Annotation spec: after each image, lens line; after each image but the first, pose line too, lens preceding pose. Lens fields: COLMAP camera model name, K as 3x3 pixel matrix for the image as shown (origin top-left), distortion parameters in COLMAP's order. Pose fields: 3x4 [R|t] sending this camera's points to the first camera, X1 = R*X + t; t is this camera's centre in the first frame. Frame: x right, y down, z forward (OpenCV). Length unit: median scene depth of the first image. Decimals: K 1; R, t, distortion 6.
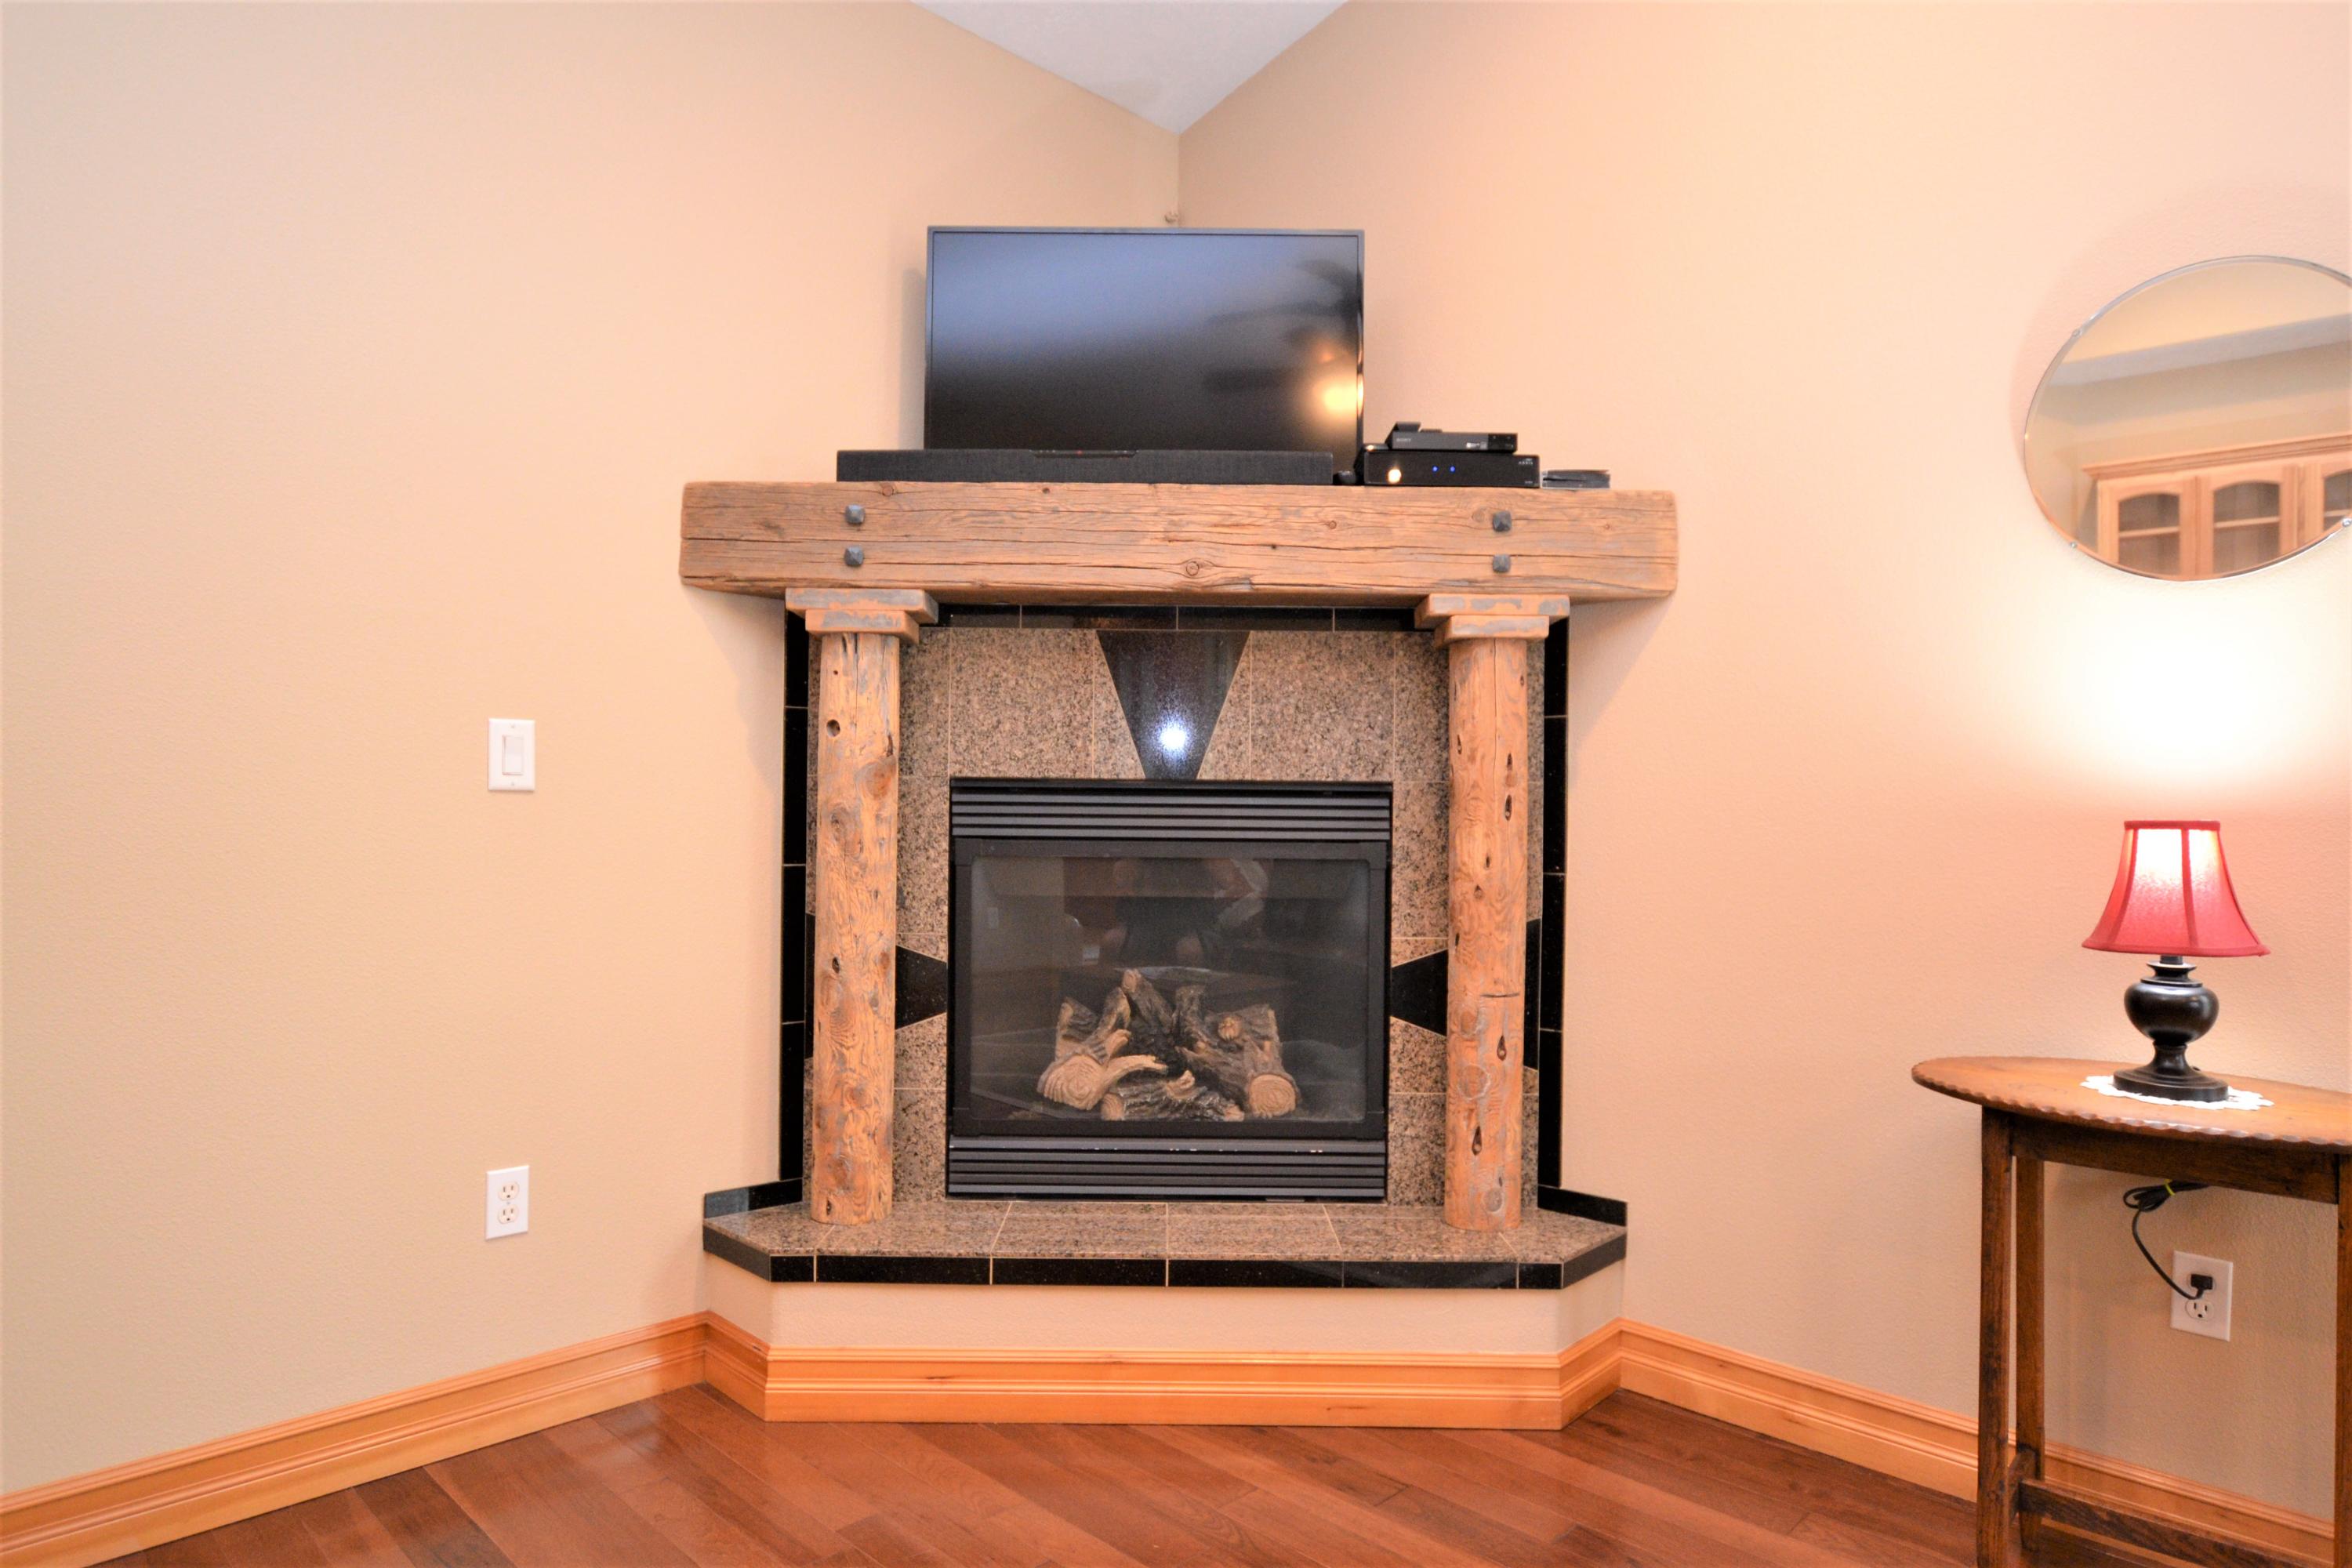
lens RADIAL K [[1364.0, 0, 1173.6], [0, 1364.0, 806.3], [0, 0, 1]] dist [-0.020072, 0.003781]
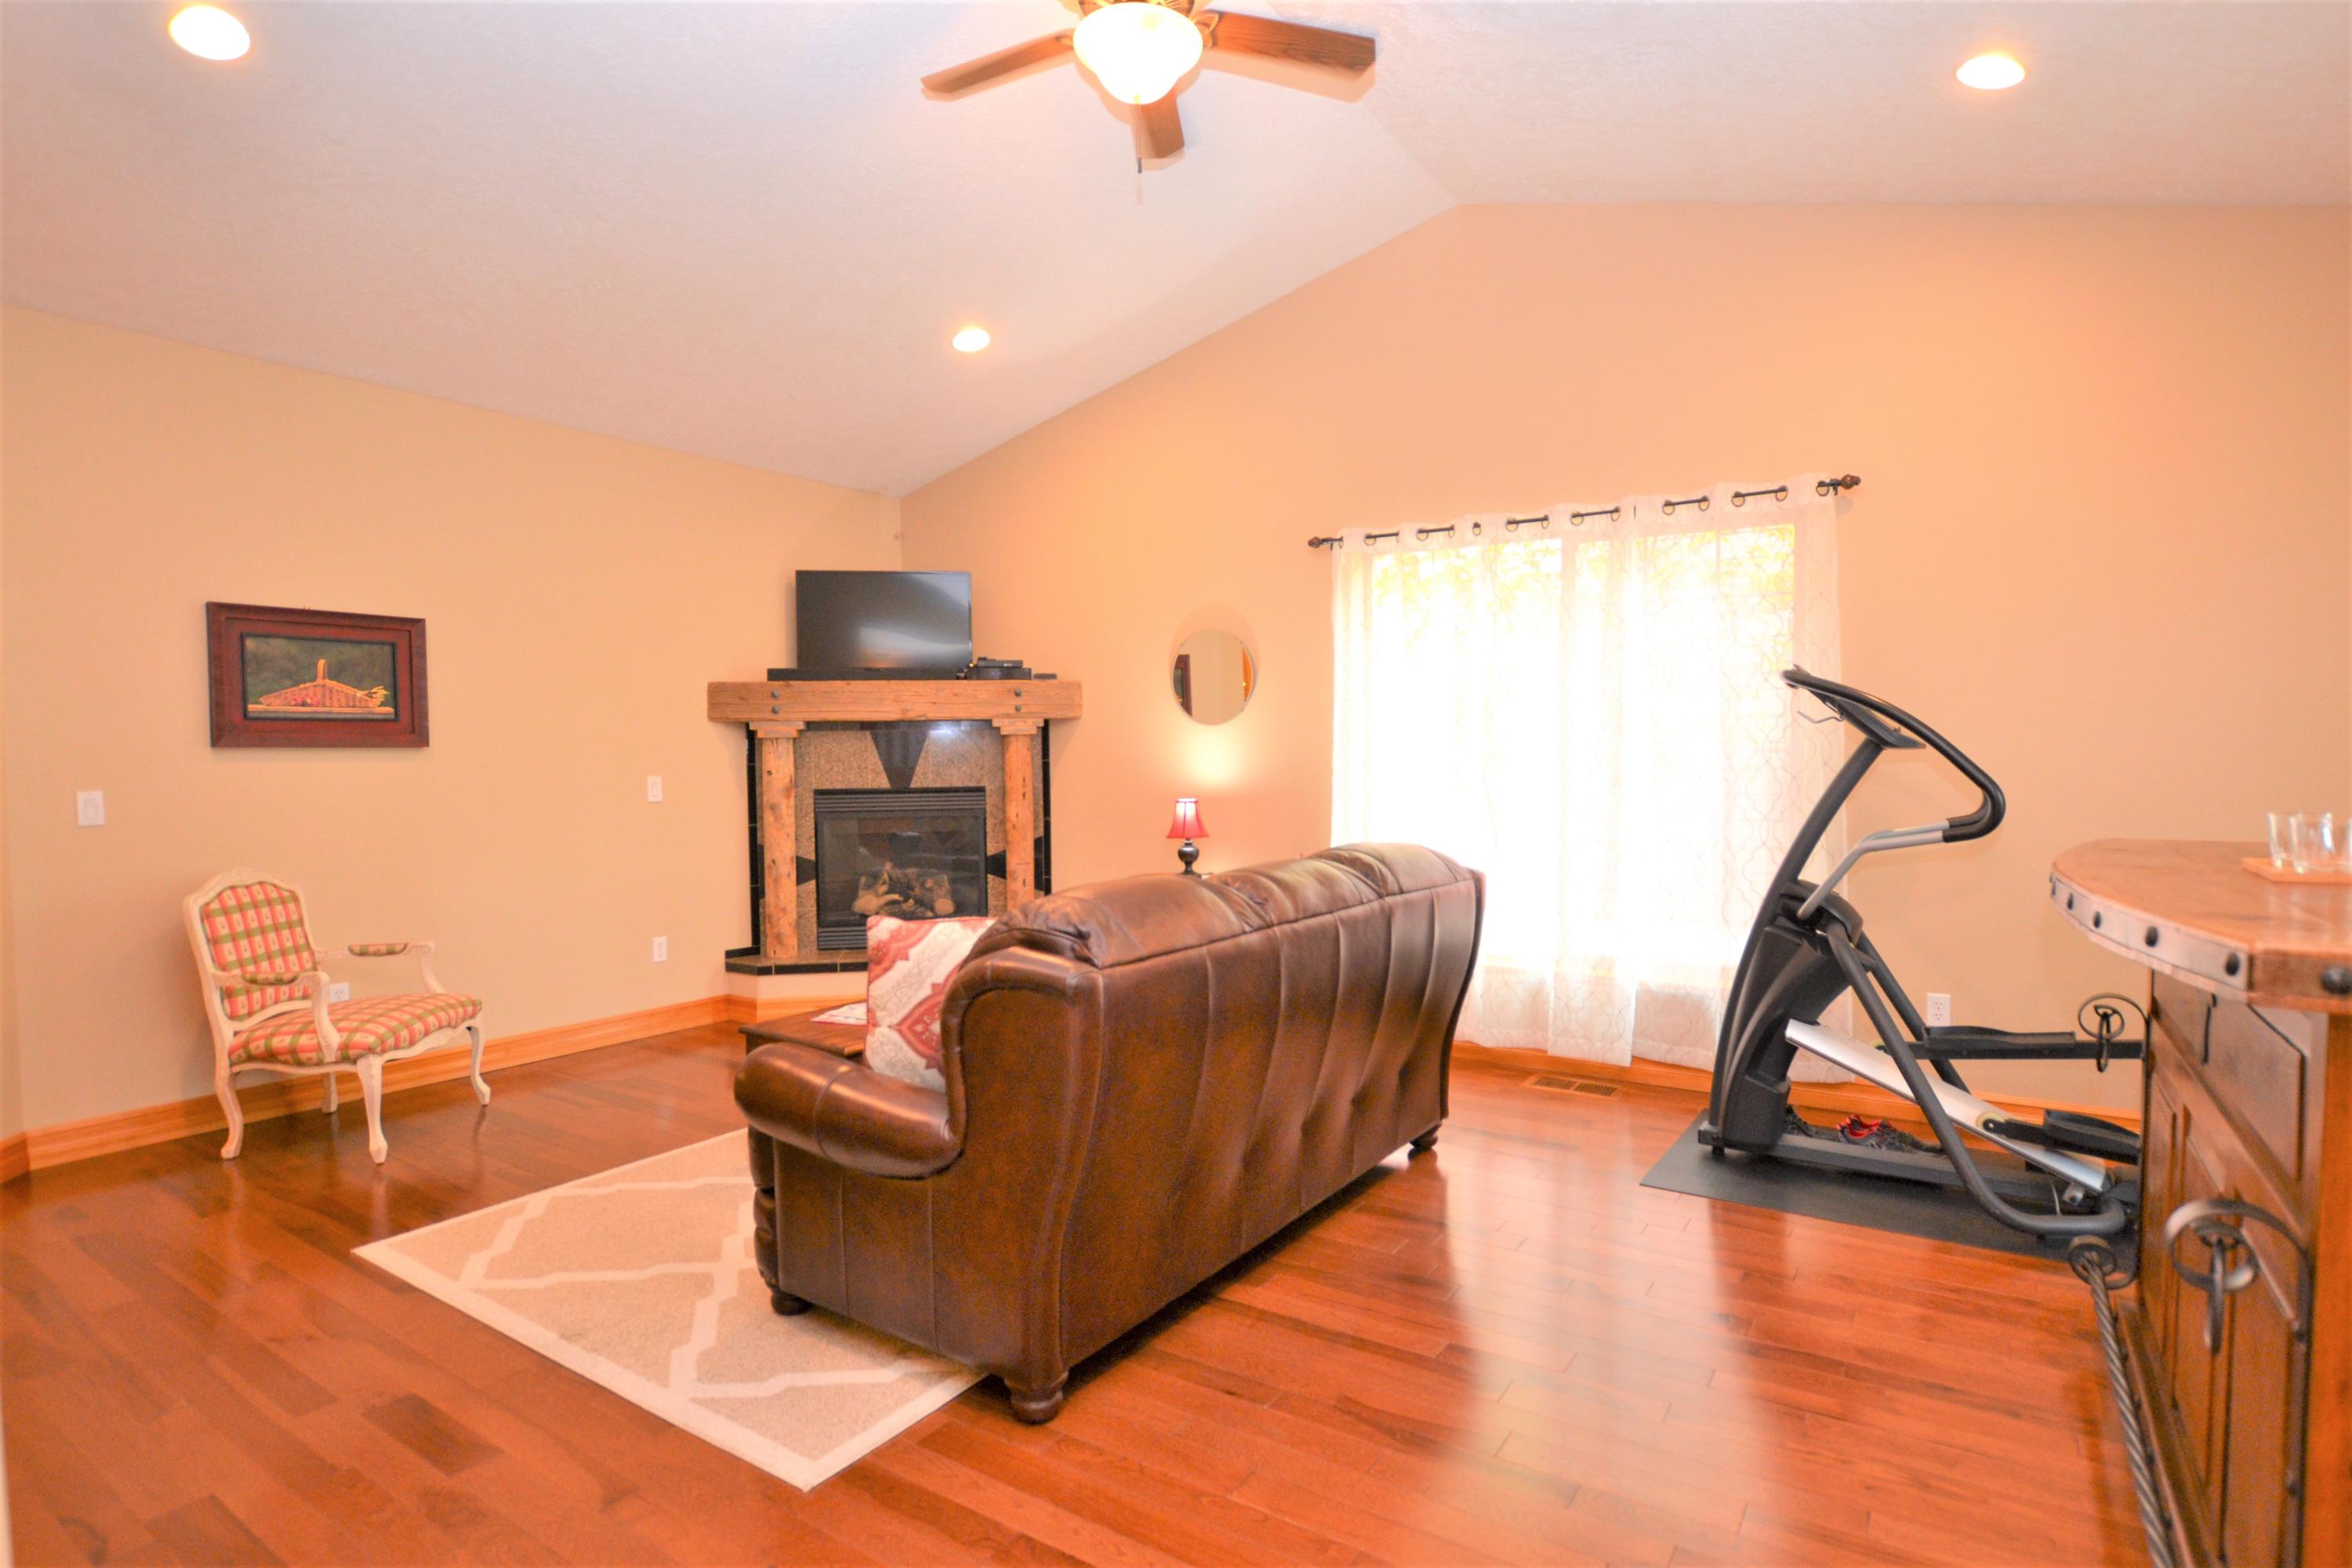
lens RADIAL K [[1245.6, 0, 1175.5], [0, 1245.6, 794.0], [0, 0, 1]] dist [-0.019970, 0.001450]
pose [[0.985302, -0.030378, 0.168097, 0.121114], [0.024018, 0.998921, 0.039740, -0.093329], [-0.169122, -0.035119, 0.984969, -1.506088]]
